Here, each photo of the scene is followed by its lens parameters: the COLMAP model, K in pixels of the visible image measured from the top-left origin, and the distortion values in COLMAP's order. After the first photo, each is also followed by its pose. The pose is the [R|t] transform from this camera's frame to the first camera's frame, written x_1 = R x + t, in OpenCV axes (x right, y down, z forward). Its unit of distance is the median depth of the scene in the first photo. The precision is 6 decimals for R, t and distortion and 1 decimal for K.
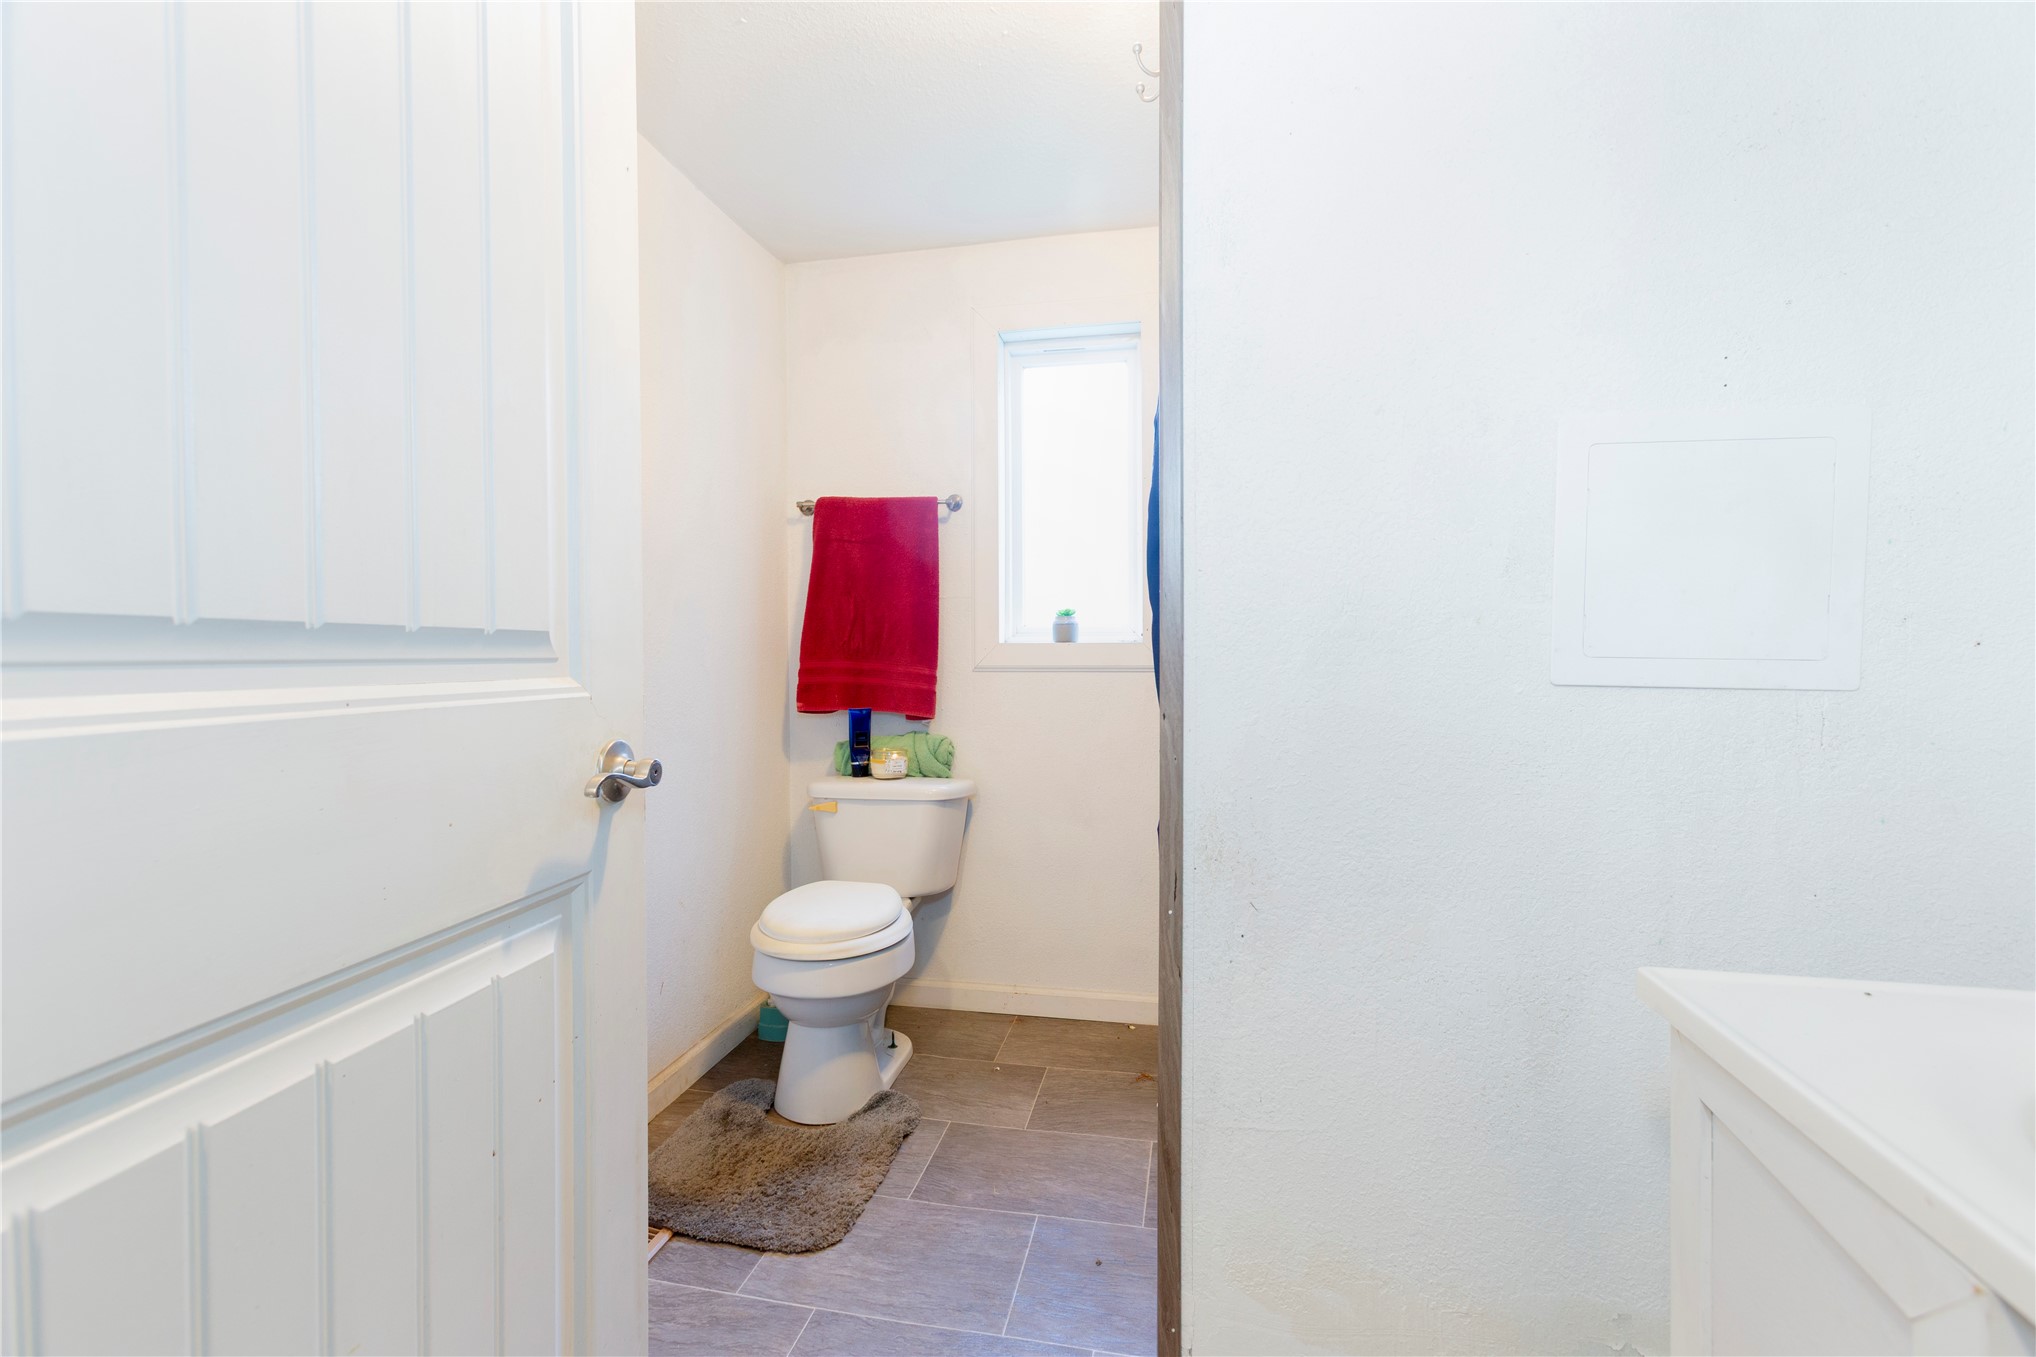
lens RADIAL K [[912.0, 0, 1027.6], [0, 912.0, 677.8], [0, 0, 1]] dist [-0.015743, 0.014766]
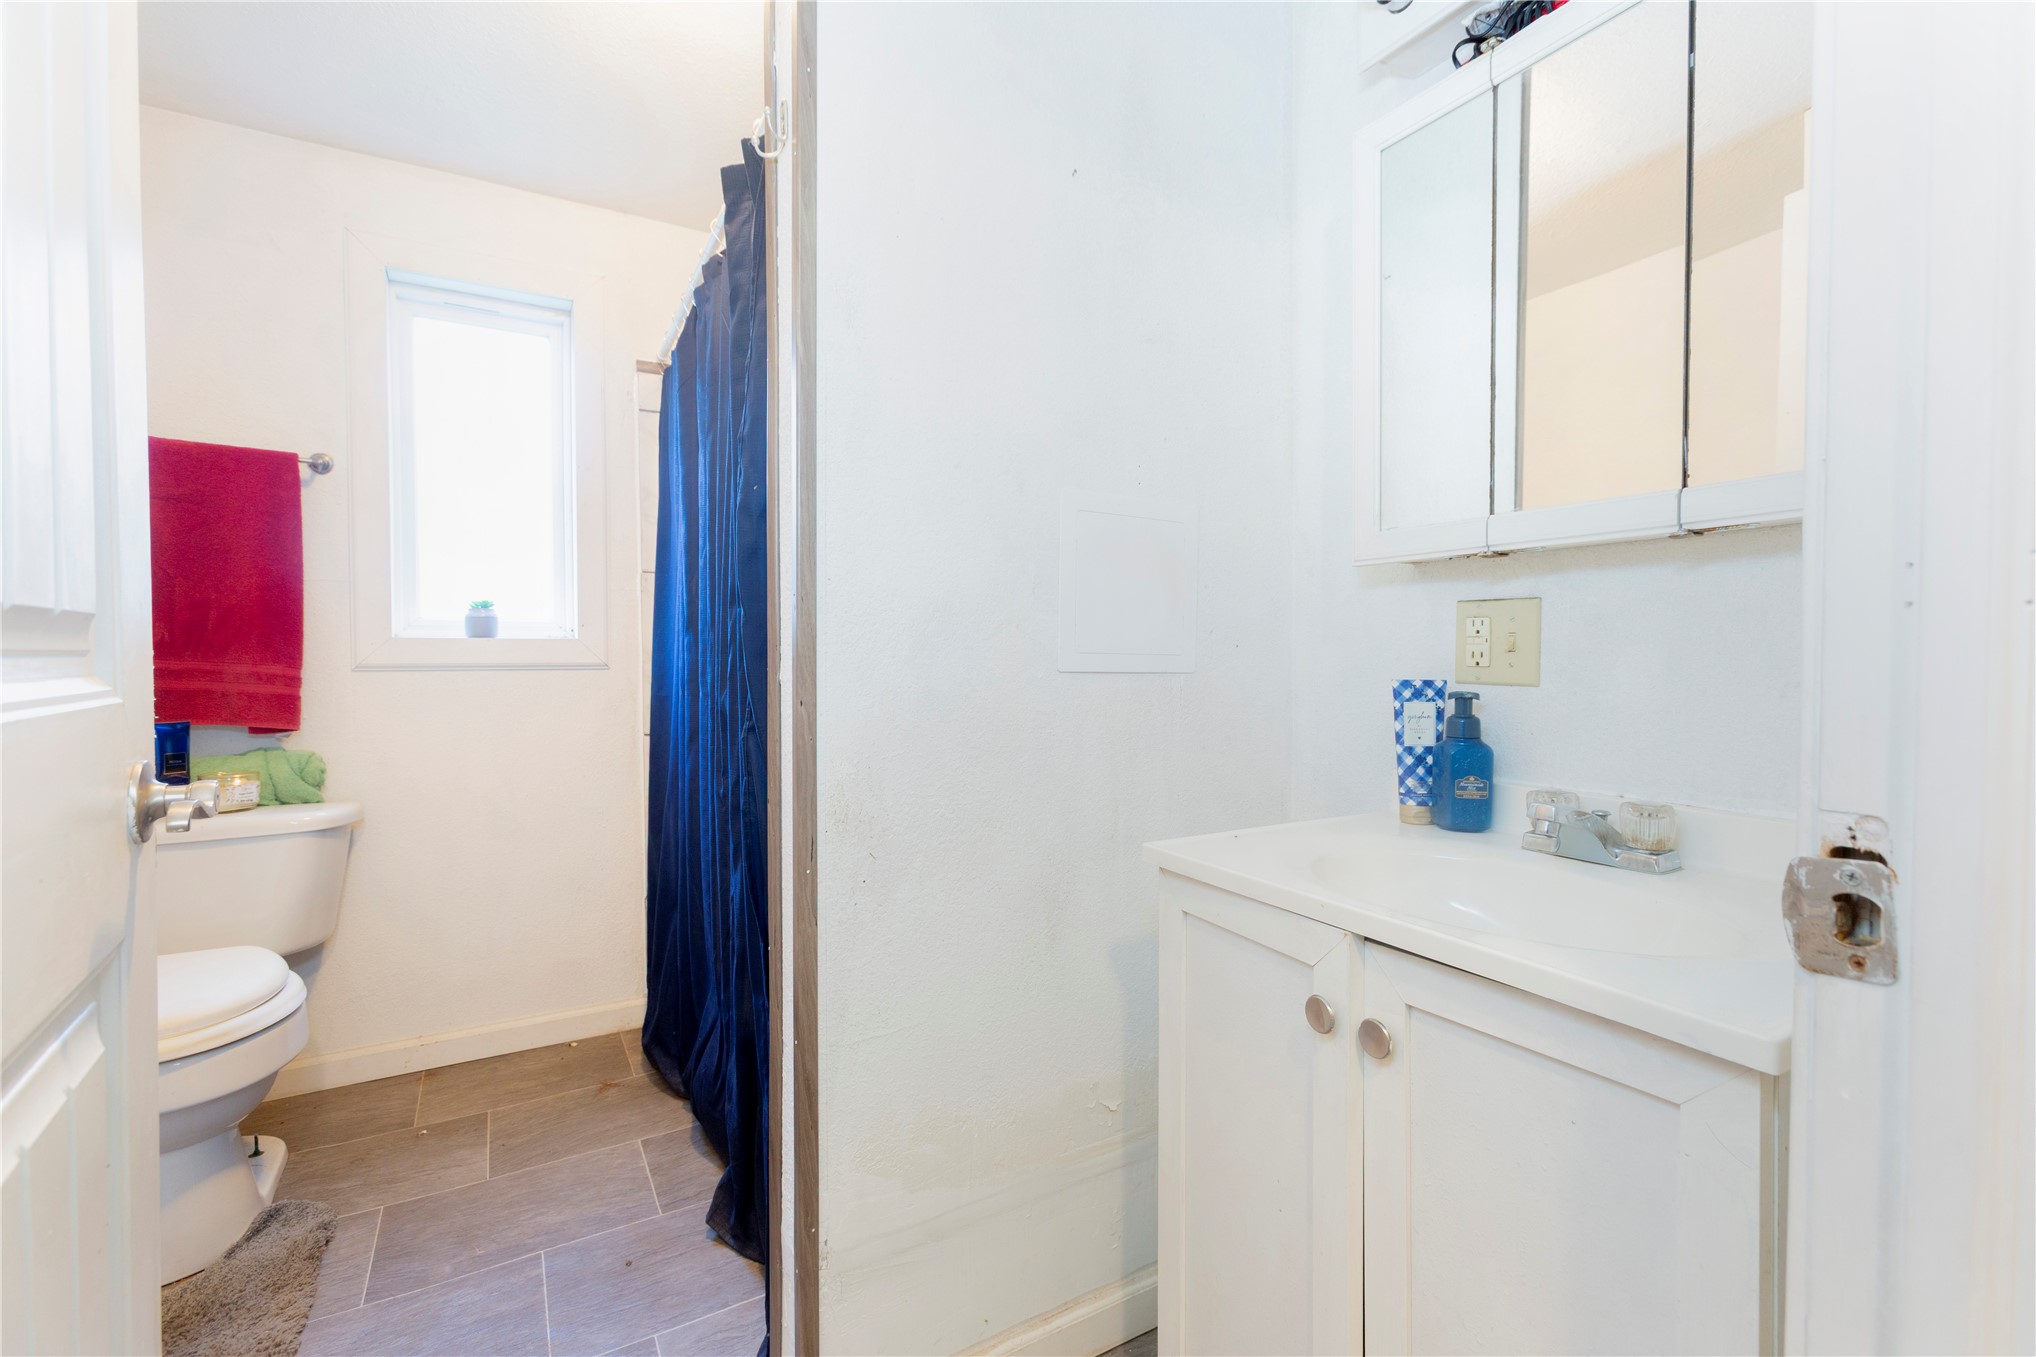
lens RADIAL K [[912.0, 0, 1027.6], [0, 912.0, 677.8], [0, 0, 1]] dist [-0.015743, 0.014766]
pose [[0.738485, -0.015756, 0.674086, -0.180698], [0.014680, 0.999866, 0.007288, 0.002483], [-0.674110, 0.004514, 0.738617, -0.020586]]
